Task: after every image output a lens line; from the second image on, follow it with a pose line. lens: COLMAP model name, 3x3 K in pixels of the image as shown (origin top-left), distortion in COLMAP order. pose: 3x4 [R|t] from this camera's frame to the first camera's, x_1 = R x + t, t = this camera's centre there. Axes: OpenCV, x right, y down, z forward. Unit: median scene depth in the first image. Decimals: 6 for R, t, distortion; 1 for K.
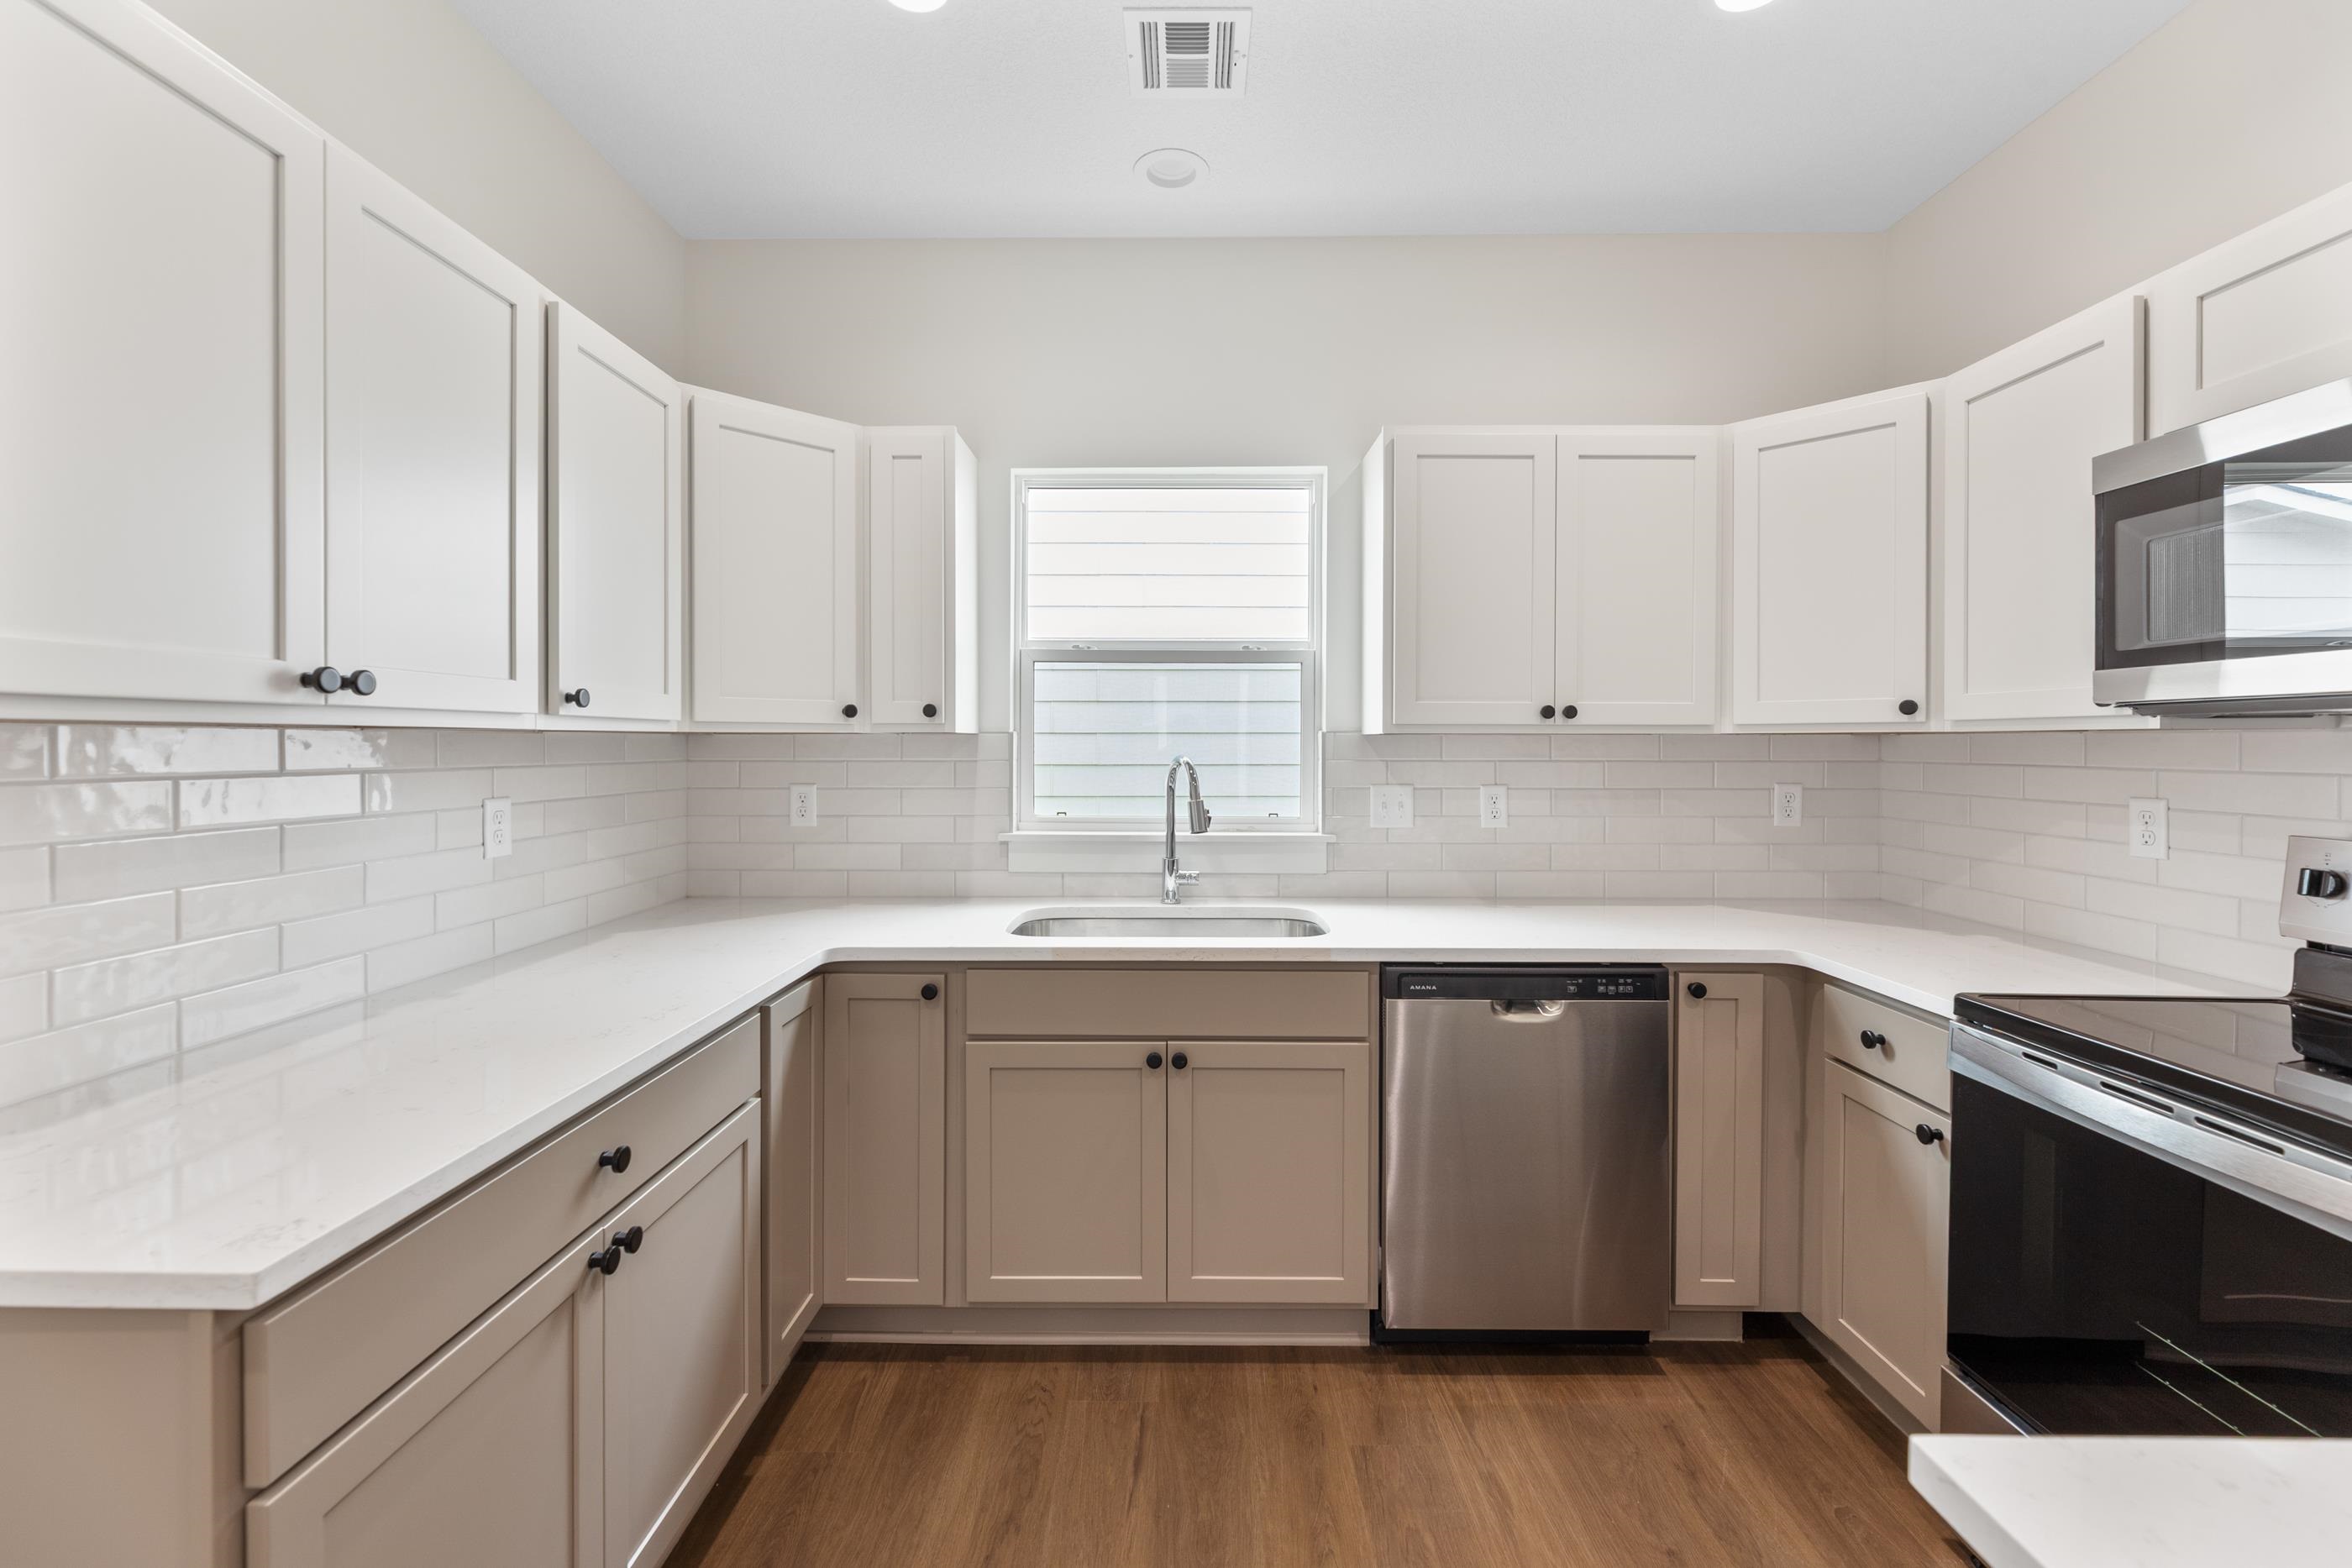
lens RADIAL K [[966.7, 0, 1166.7], [0, 966.7, 742.2], [0, 0, 1]] dist [-0.002256, 0.000820]
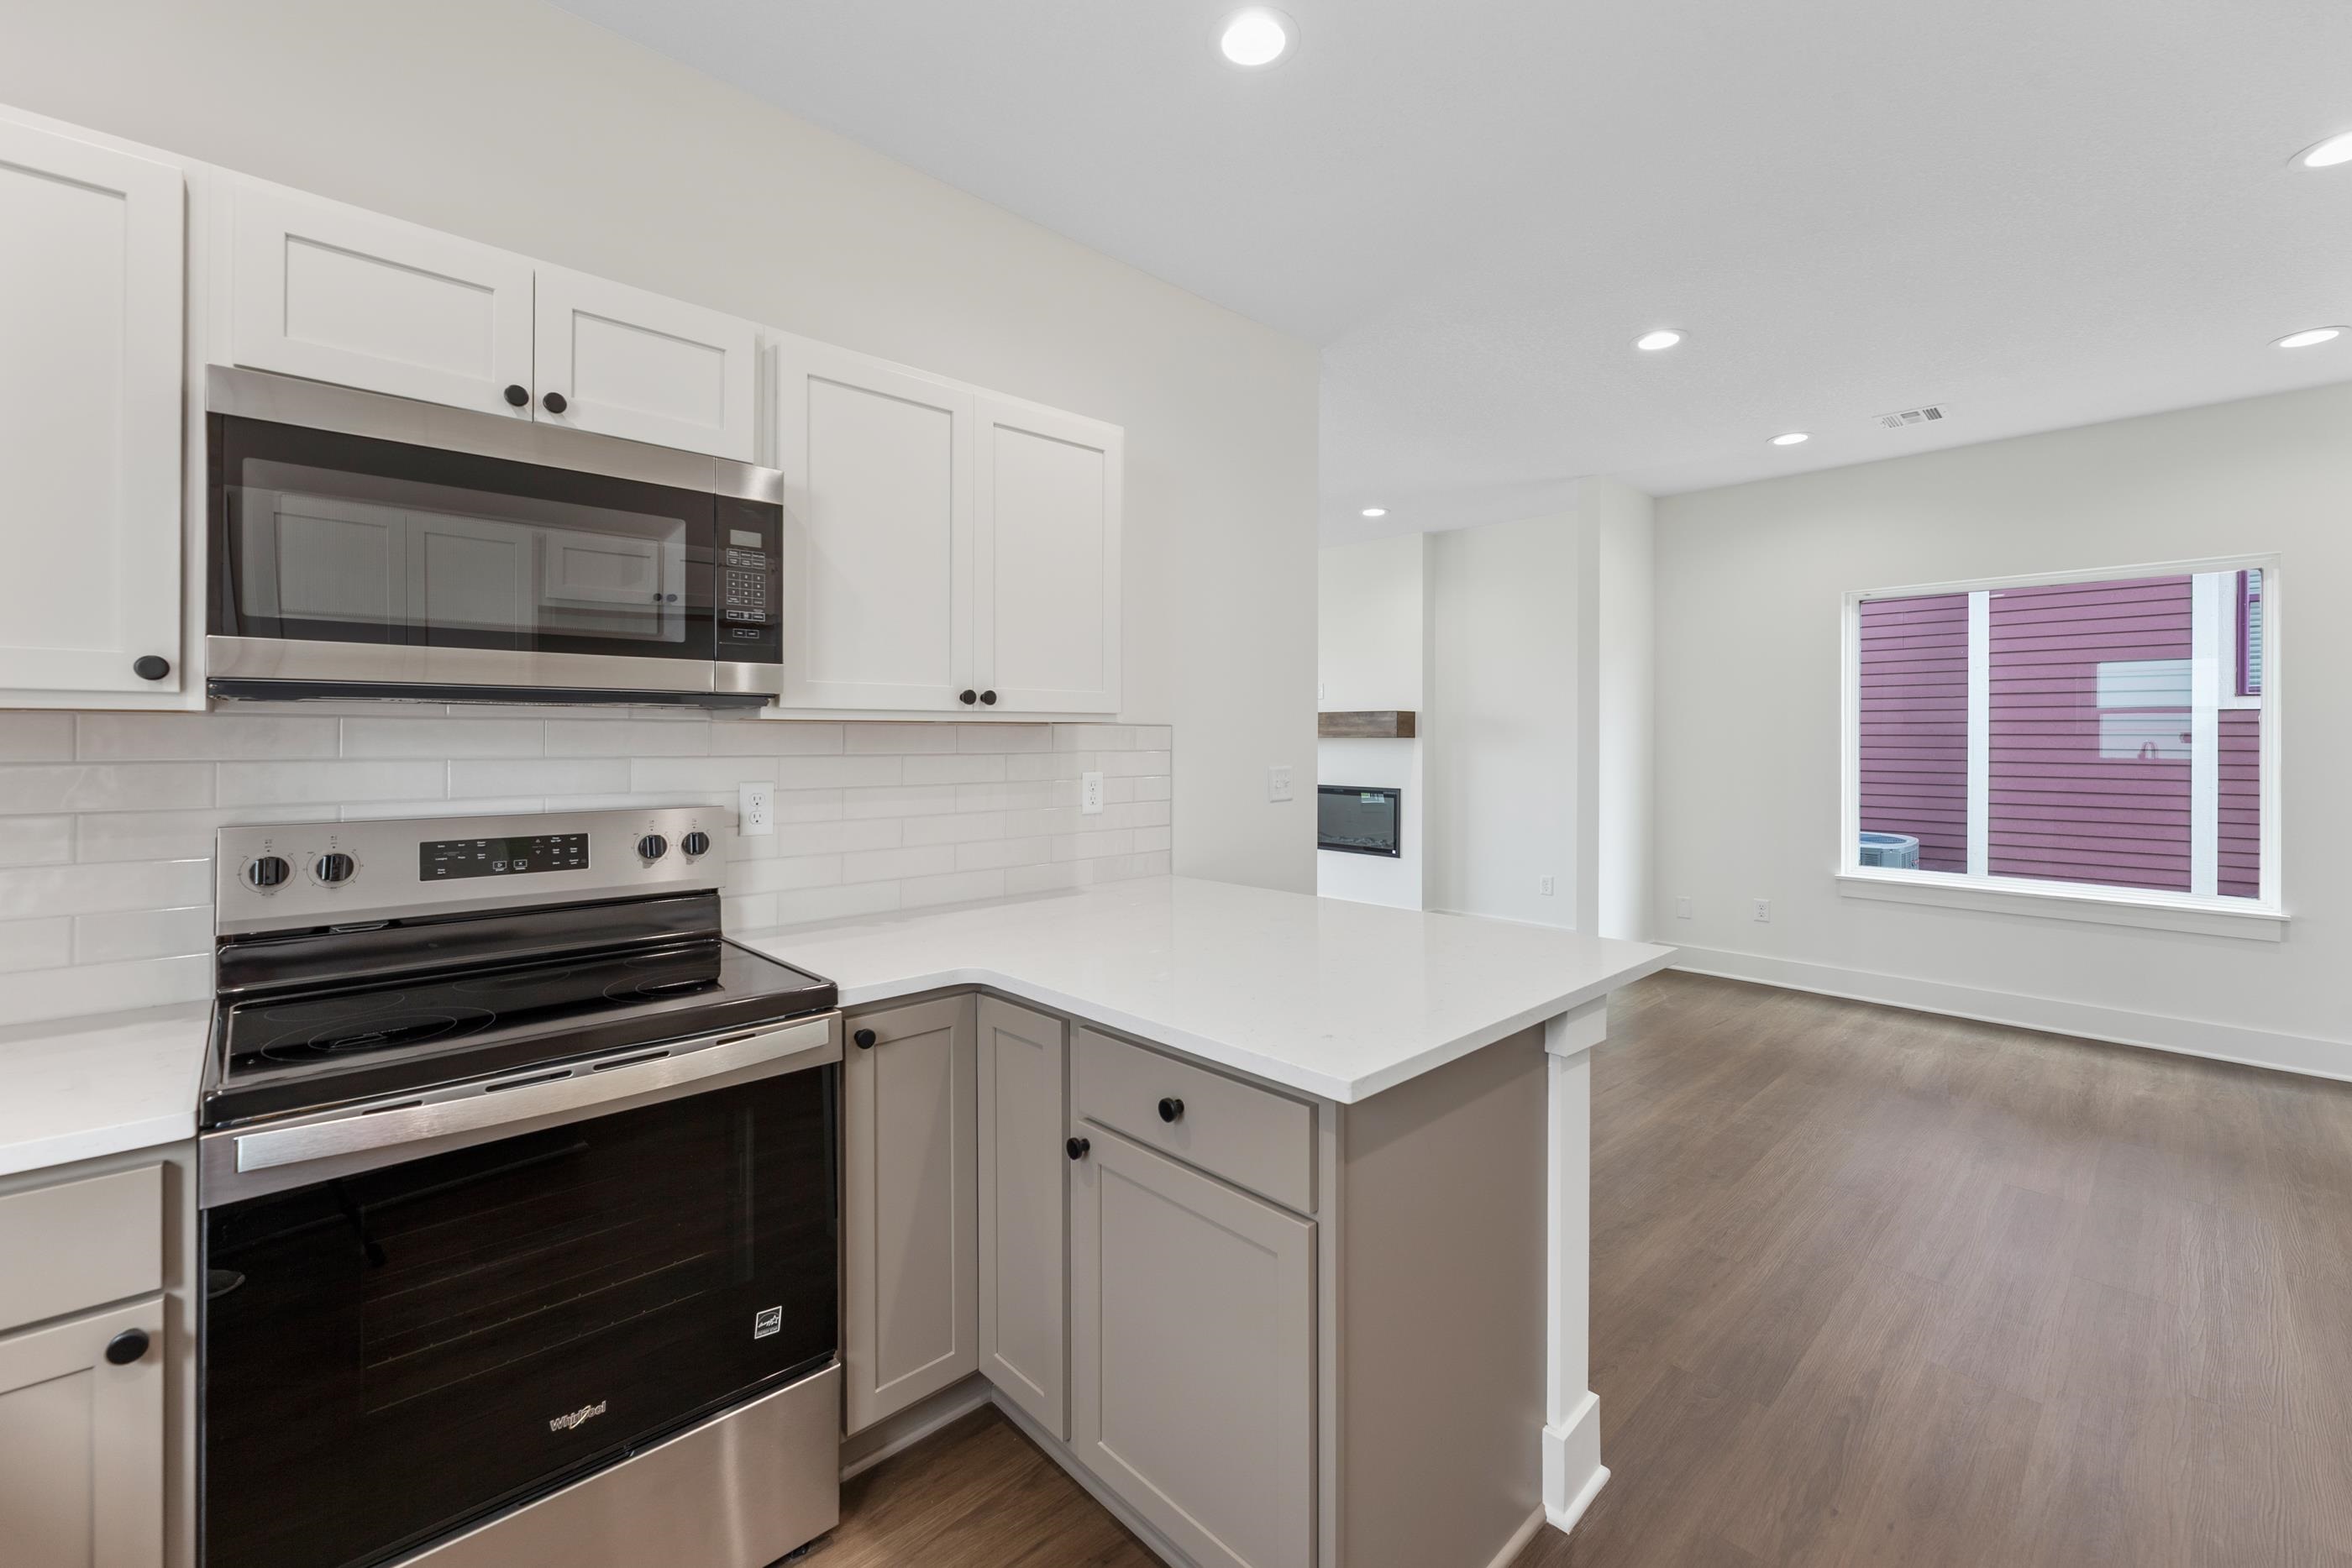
lens RADIAL K [[966.7, 0, 1167.4], [0, 966.7, 729.6], [0, 0, 1]] dist [-0.002256, 0.000820]
pose [[-0.700349, 0.000498, 0.713801, -0.111539], [-0.005571, 0.999965, -0.006164, 0.002178], [-0.713779, -0.008294, -0.700322, 0.780510]]
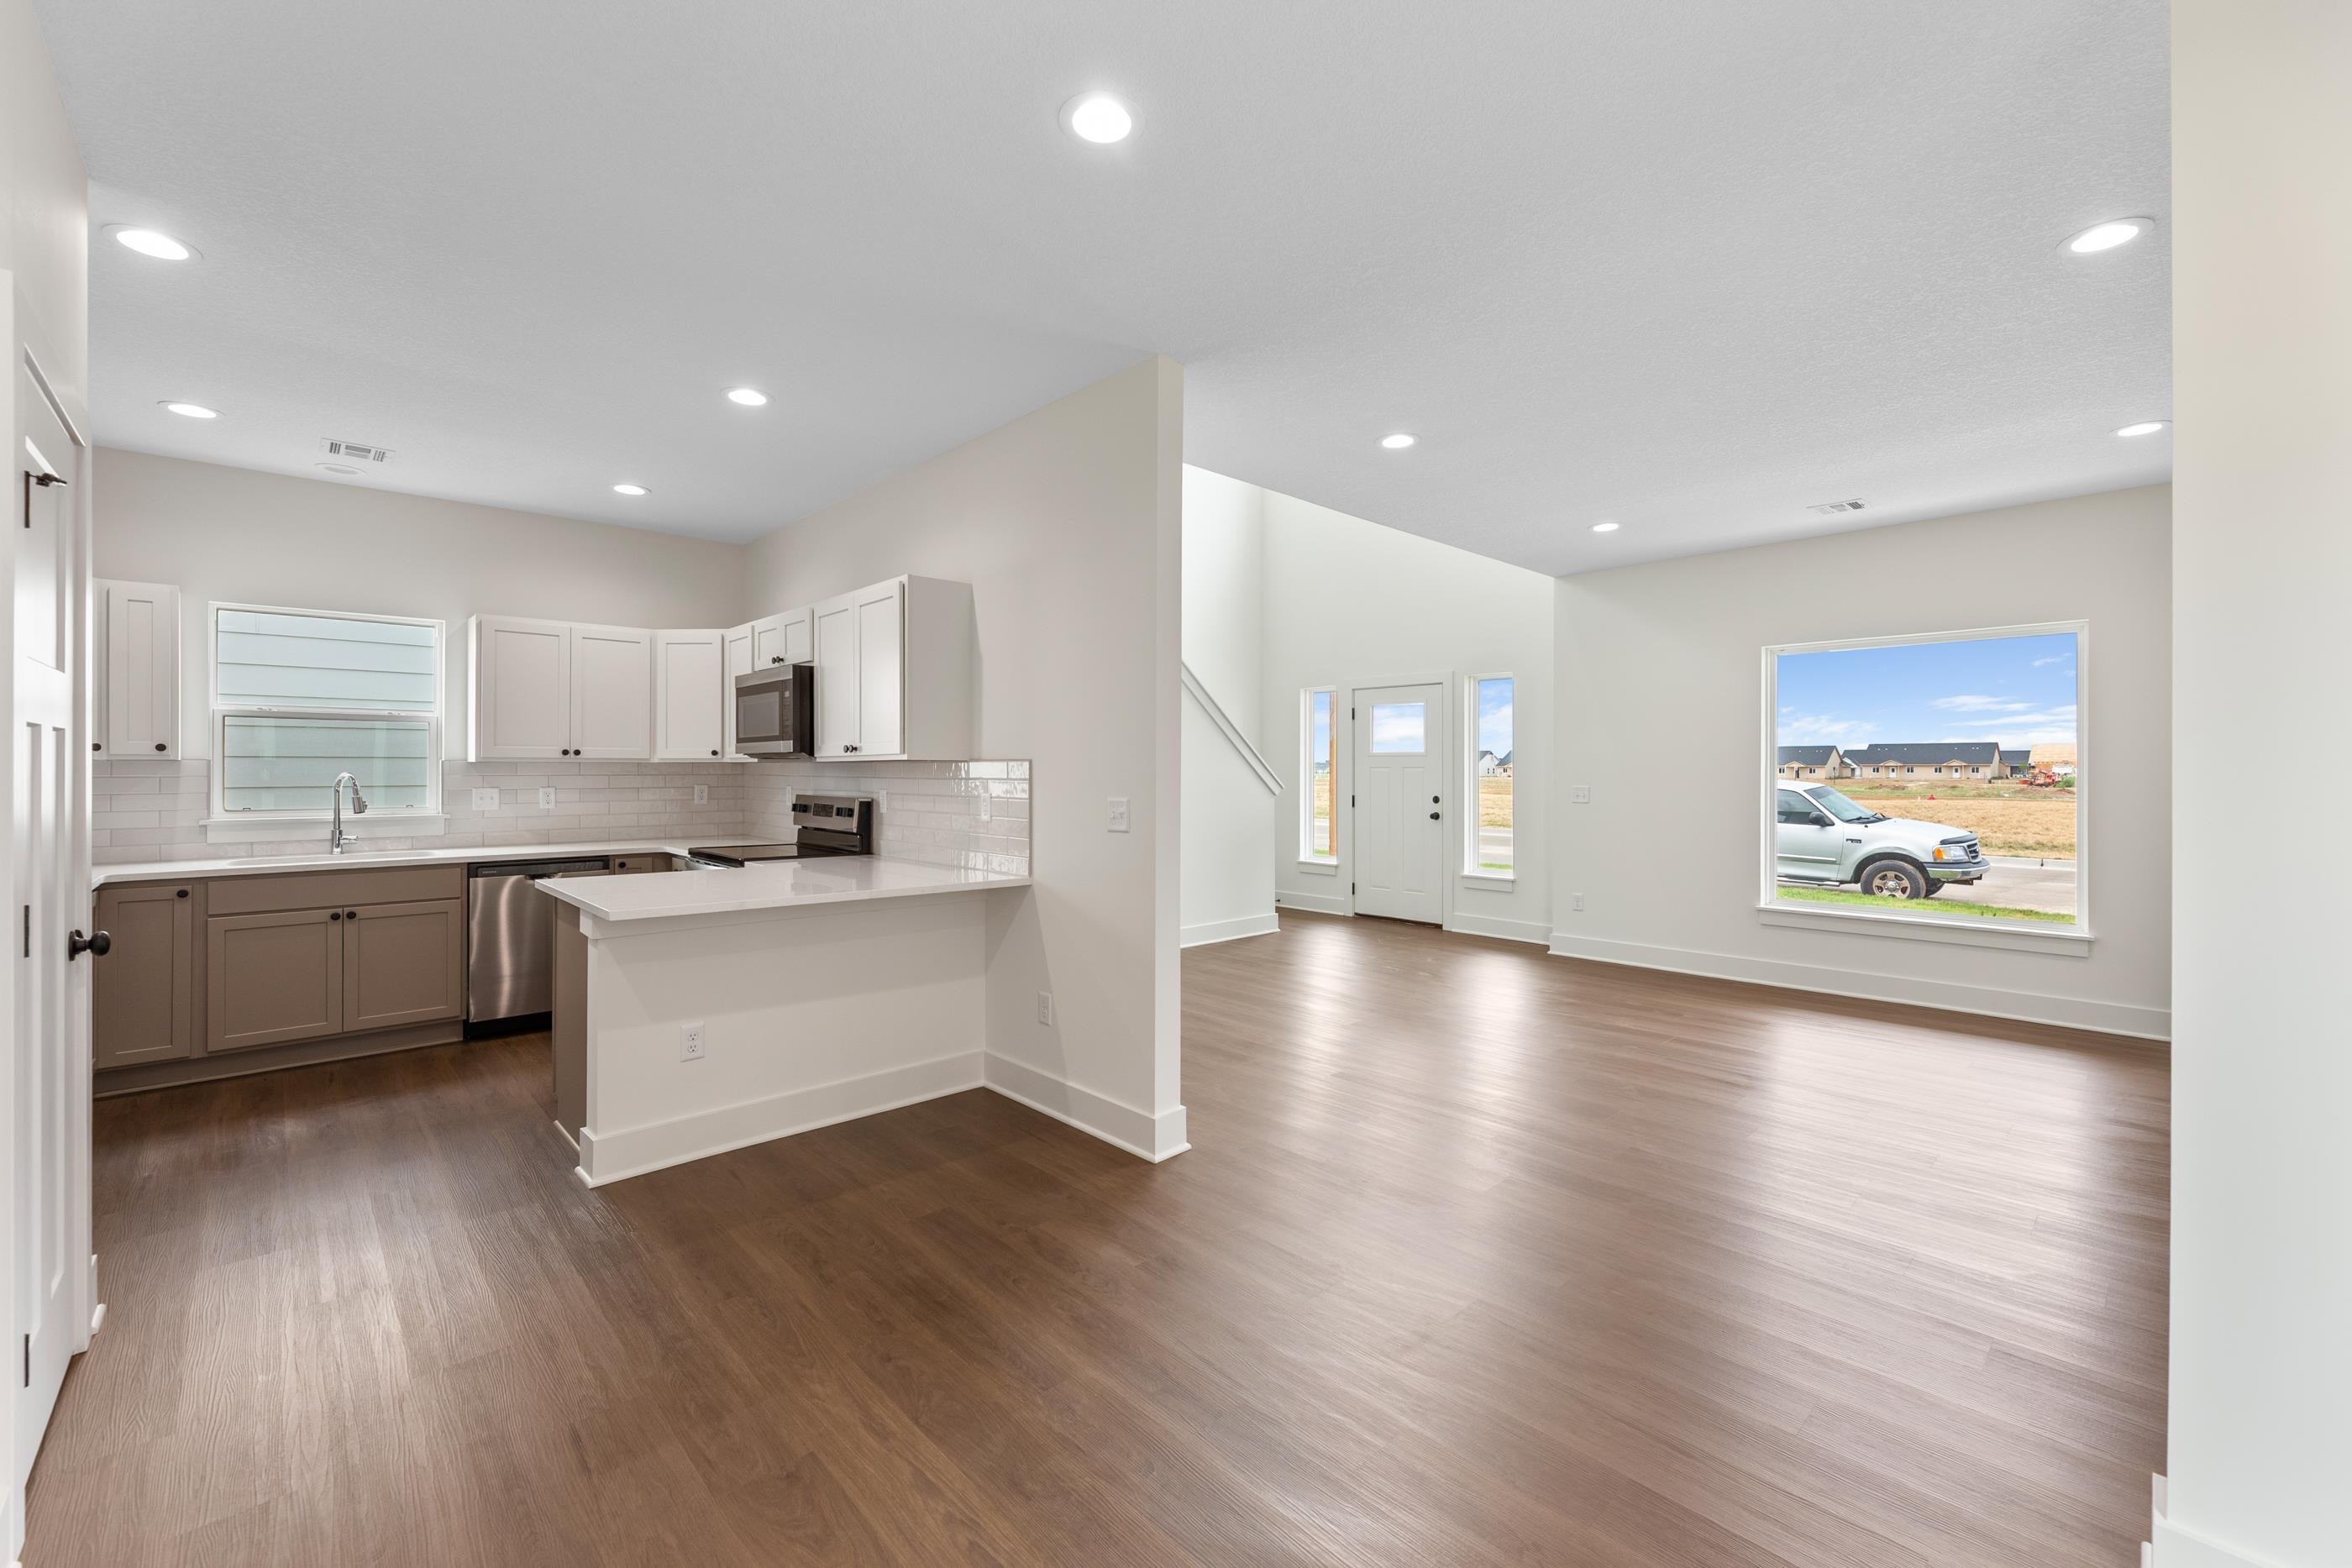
lens RADIAL K [[966.7, 0, 1174.8], [0, 966.7, 767.0], [0, 0, 1]] dist [-0.002256, 0.000820]
pose [[0.715603, 0.000839, 0.698506, -0.173619], [-0.001542, 0.999999, 0.000379, -0.000723], [-0.698505, -0.001349, 0.715604, -1.778930]]
